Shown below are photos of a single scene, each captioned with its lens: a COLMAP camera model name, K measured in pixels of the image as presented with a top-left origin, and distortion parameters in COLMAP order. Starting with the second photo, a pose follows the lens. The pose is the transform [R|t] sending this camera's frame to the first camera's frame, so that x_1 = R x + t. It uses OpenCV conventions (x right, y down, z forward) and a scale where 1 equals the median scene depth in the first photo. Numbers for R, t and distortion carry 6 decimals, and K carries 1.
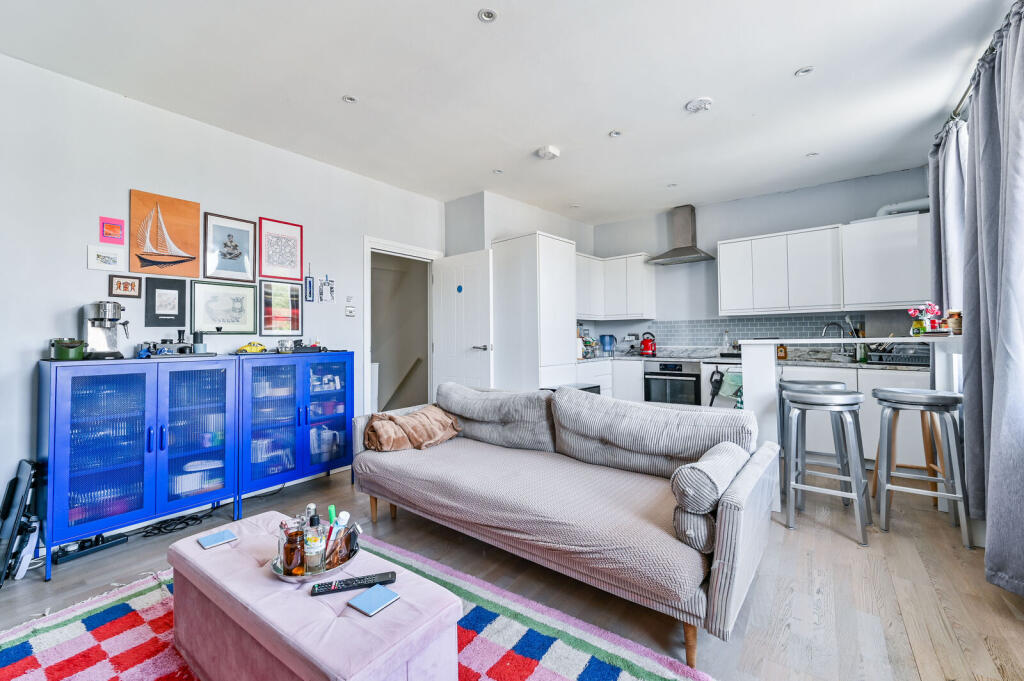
lens RADIAL K [[422.7, 0, 511.6], [0, 422.7, 337.0], [0, 0, 1]] dist [-0.001393, 0.001250]
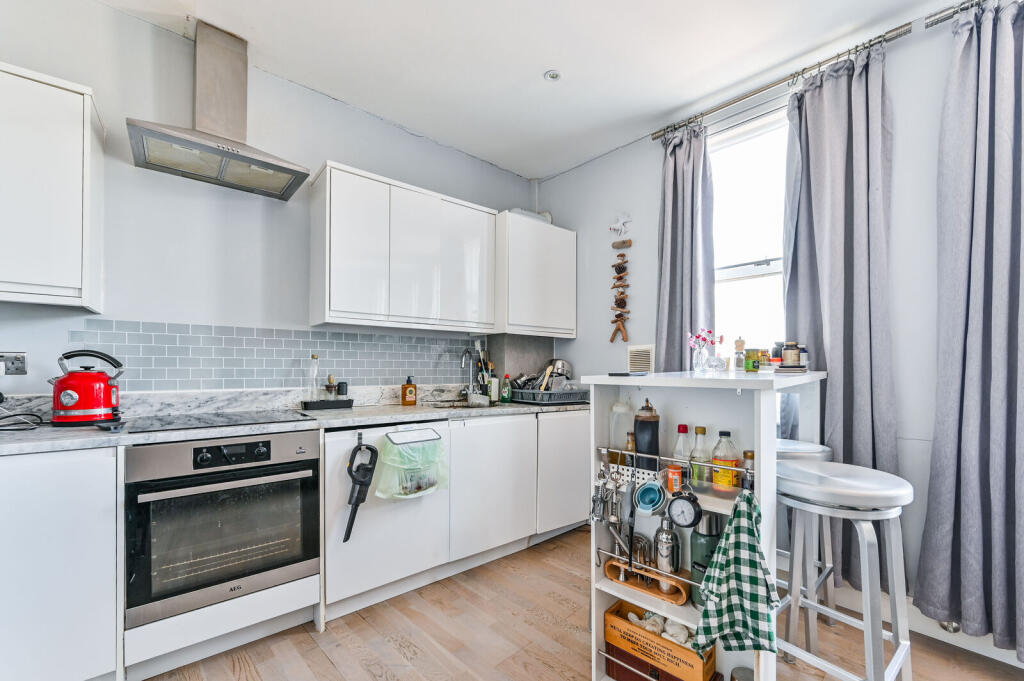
lens RADIAL K [[422.7, 0, 500.8], [0, 422.7, 370.9], [0, 0, 1]] dist [-0.001393, 0.001250]
pose [[0.168909, -0.004905, 0.985619, 0.069050], [-0.011064, 0.999915, 0.006872, -0.002060], [-0.985570, -0.012066, 0.168840, 0.731407]]
